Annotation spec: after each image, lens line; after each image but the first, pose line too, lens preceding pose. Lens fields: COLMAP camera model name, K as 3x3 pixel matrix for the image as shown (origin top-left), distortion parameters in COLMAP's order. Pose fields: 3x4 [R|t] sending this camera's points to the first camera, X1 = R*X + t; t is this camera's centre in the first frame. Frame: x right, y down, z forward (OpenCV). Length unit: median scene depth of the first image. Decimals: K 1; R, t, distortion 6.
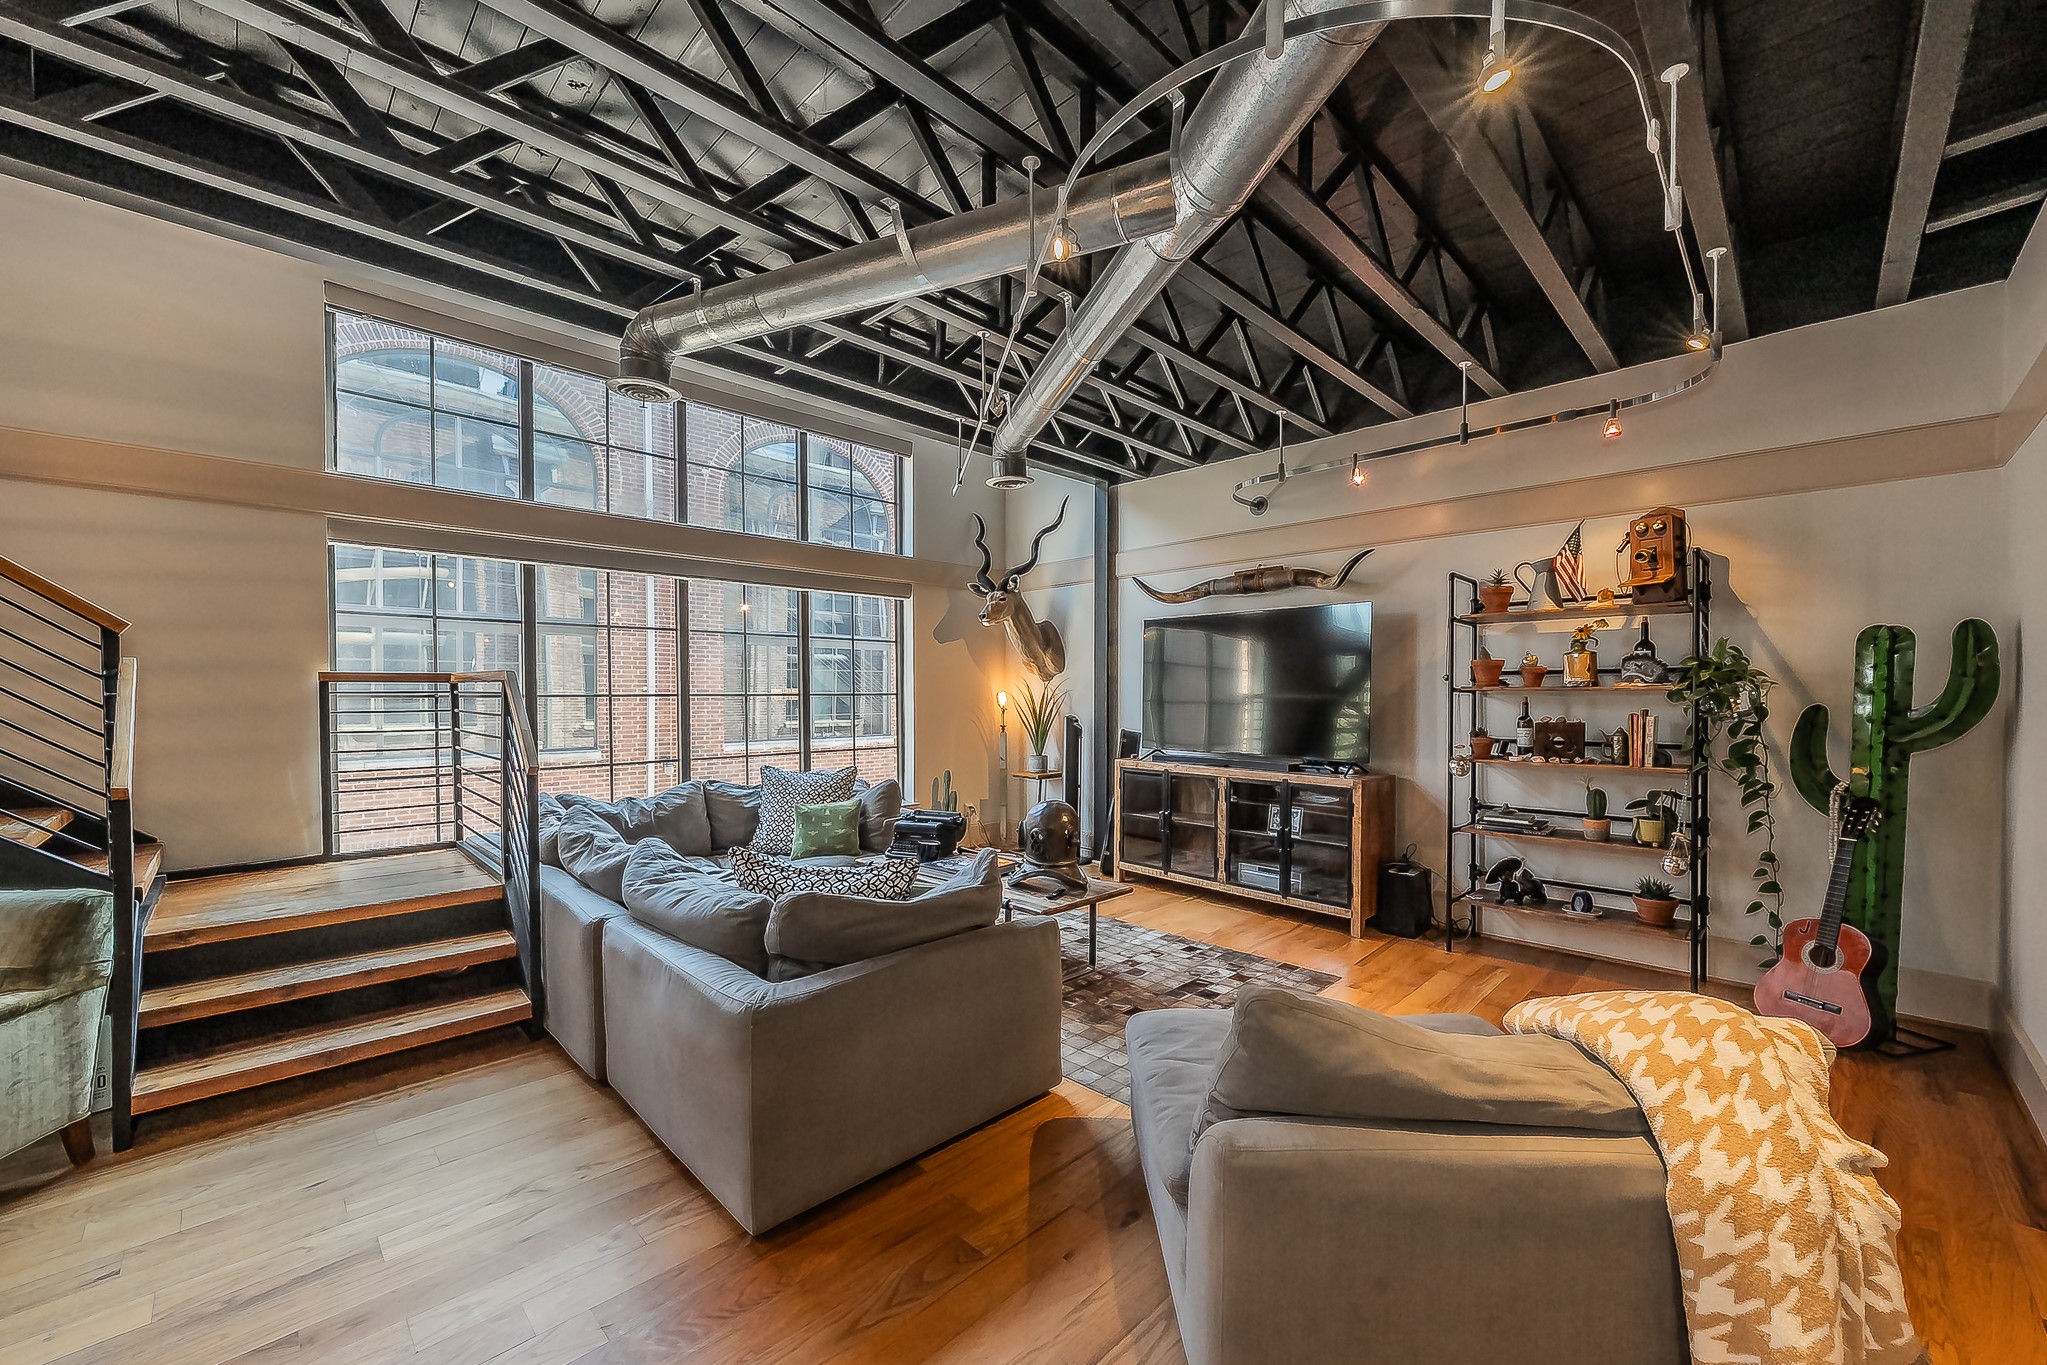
lens RADIAL K [[793.0, 0, 1020.8], [0, 793.0, 702.7], [0, 0, 1]] dist [0.001195, 0.000165]
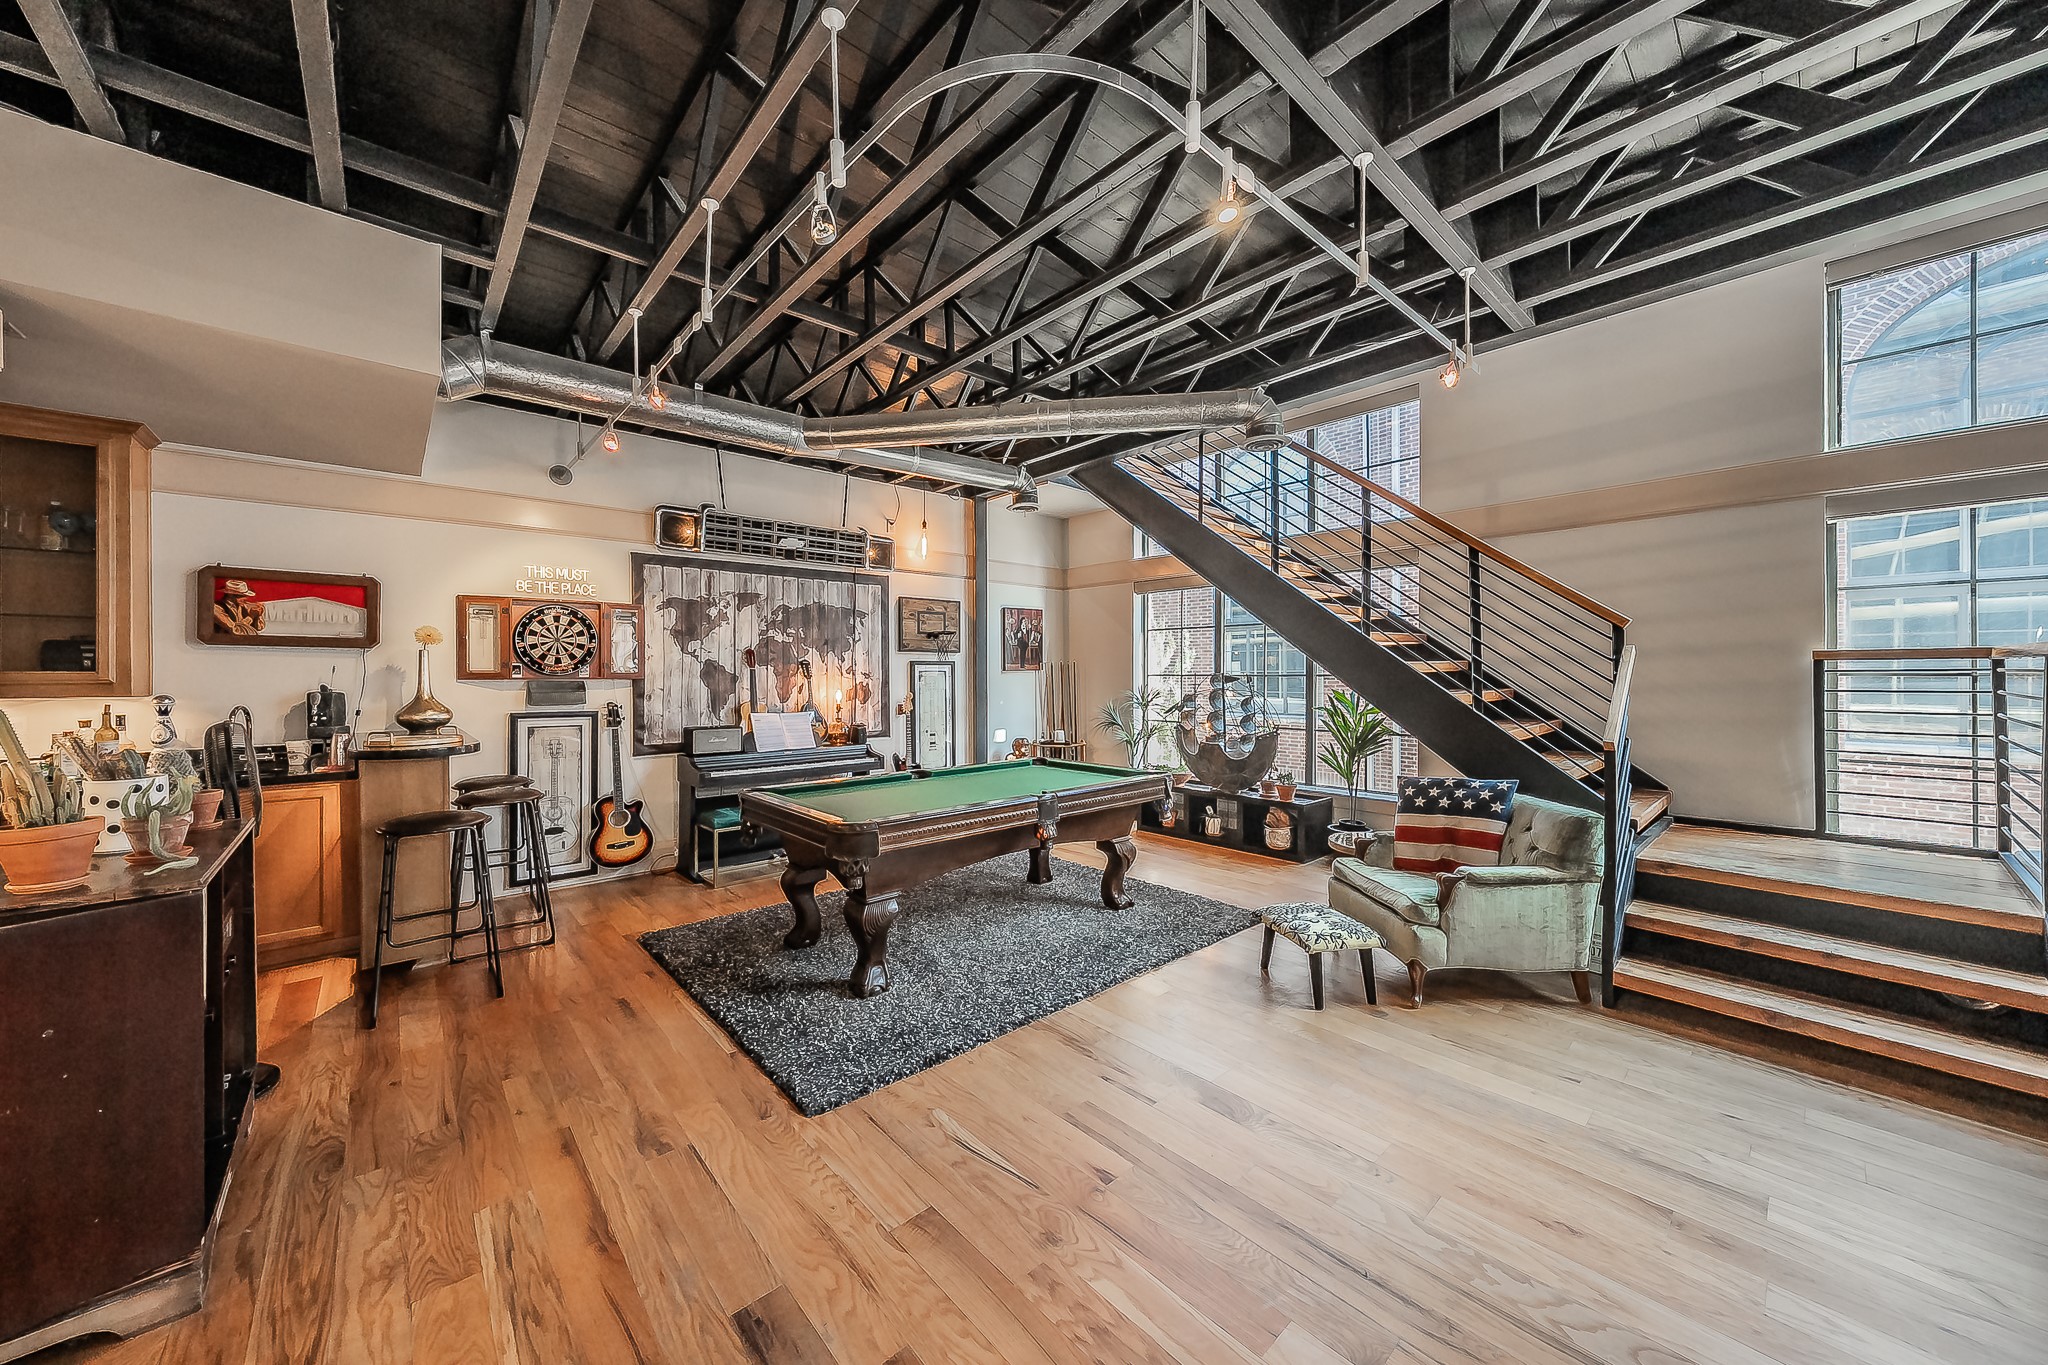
lens RADIAL K [[713.2, 0, 1021.4], [0, 713.2, 670.4], [0, 0, 1]] dist [-0.001026, 0.000033]
pose [[-0.057336, -0.004037, -0.998347, 0.093233], [-0.008791, 0.999955, -0.003539, -0.001345], [0.998316, 0.008573, -0.057369, 0.037291]]
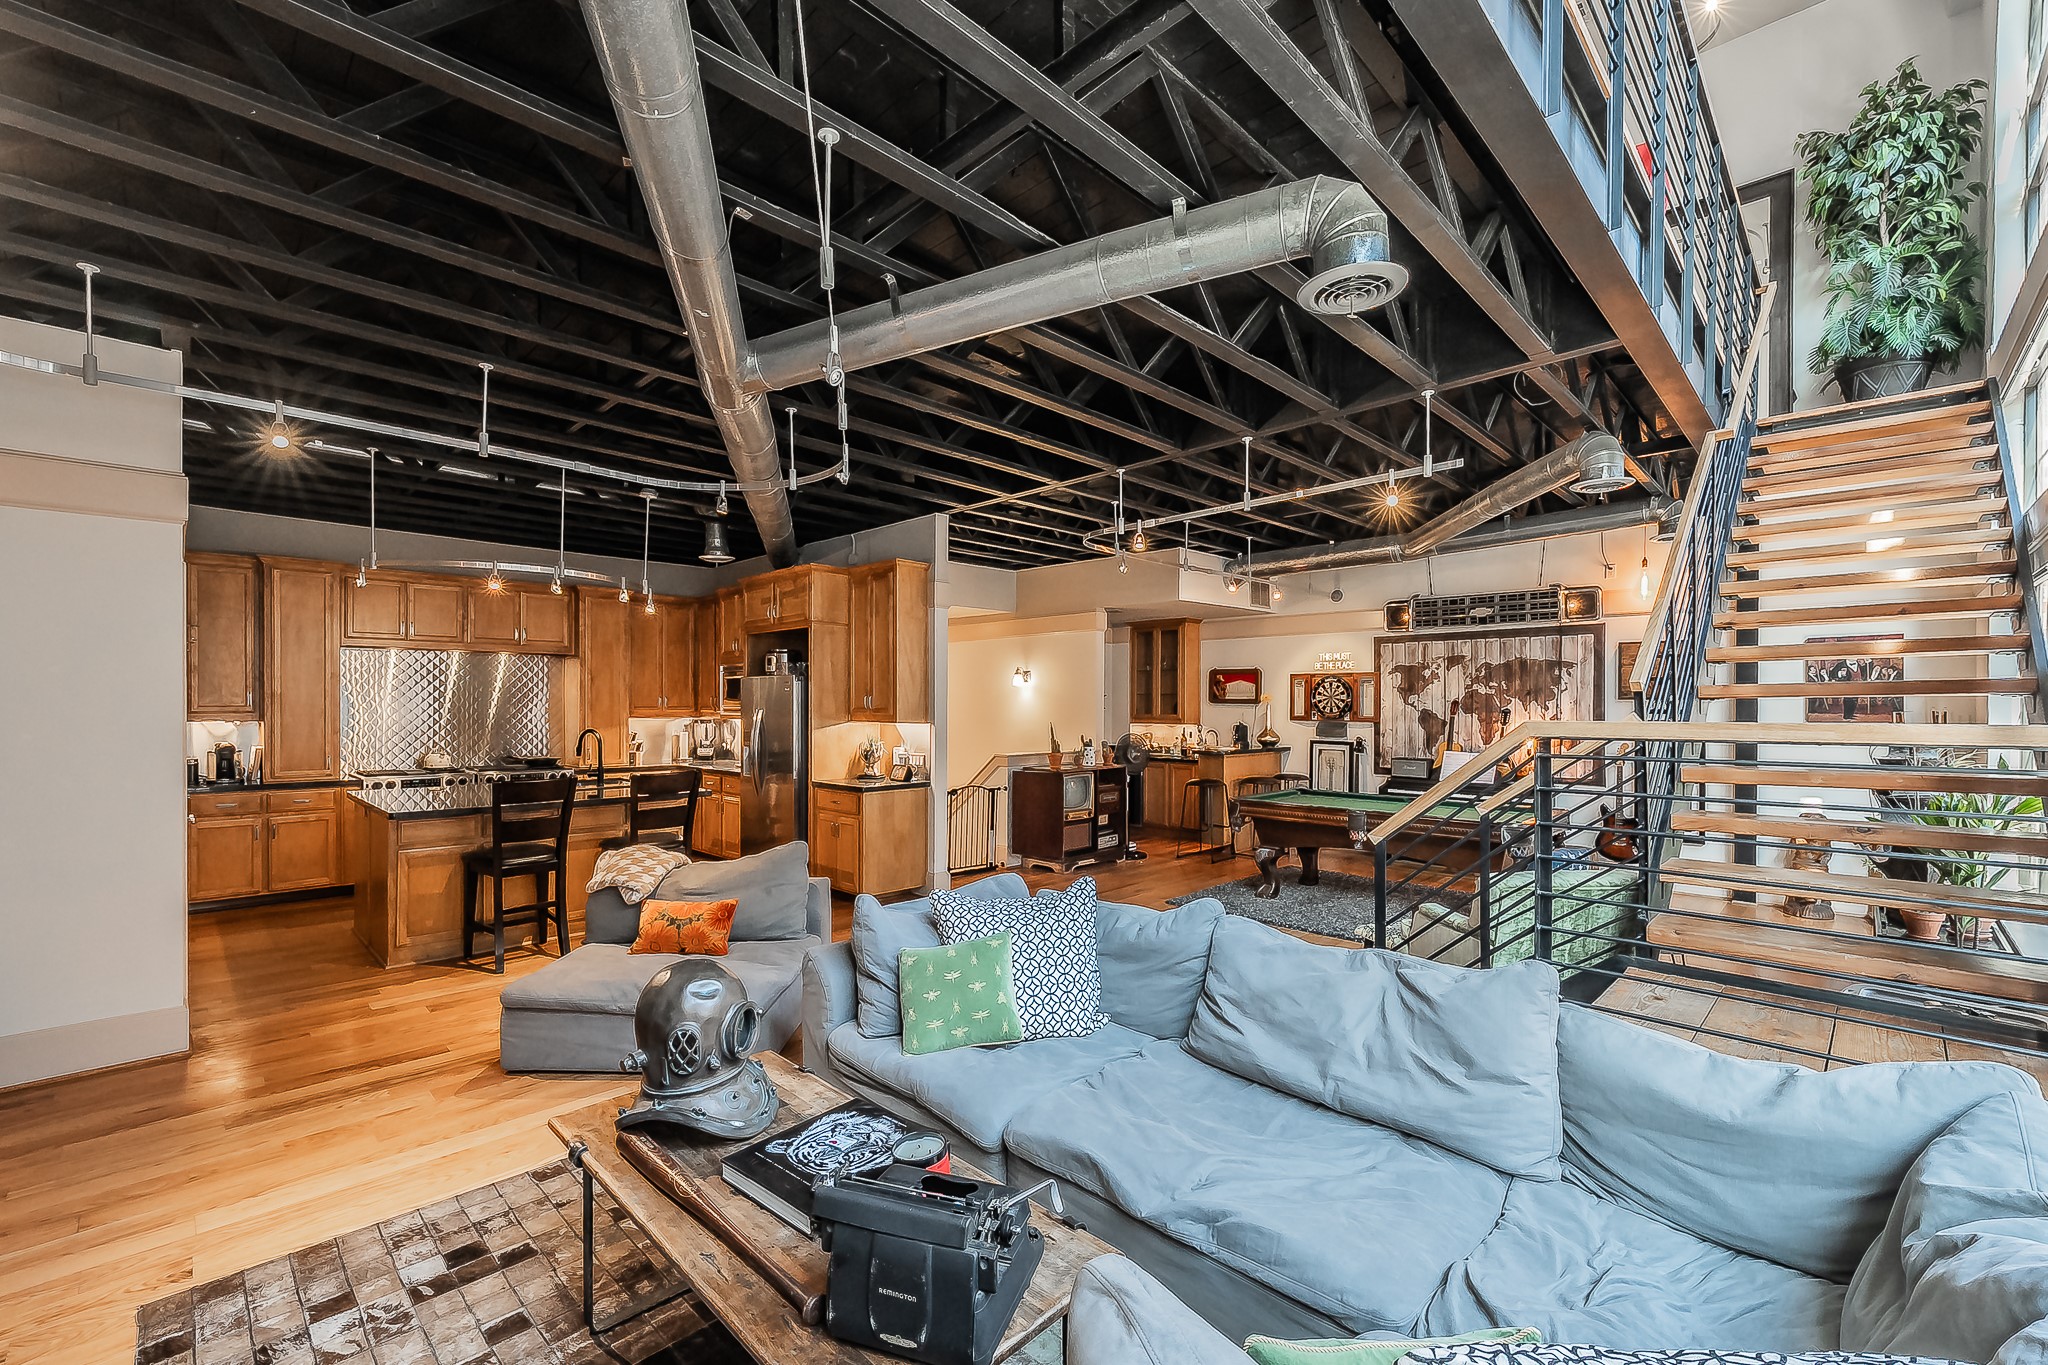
lens RADIAL K [[853.5, 0, 1021.1], [0, 853.5, 708.7], [0, 0, 1]] dist [-0.000545, -0.005176]
pose [[-0.999992, -0.003924, 0.000280, -0.212468], [-0.003919, 0.999874, 0.015361, -0.053183], [-0.000340, 0.015359, -0.999882, 1.608590]]
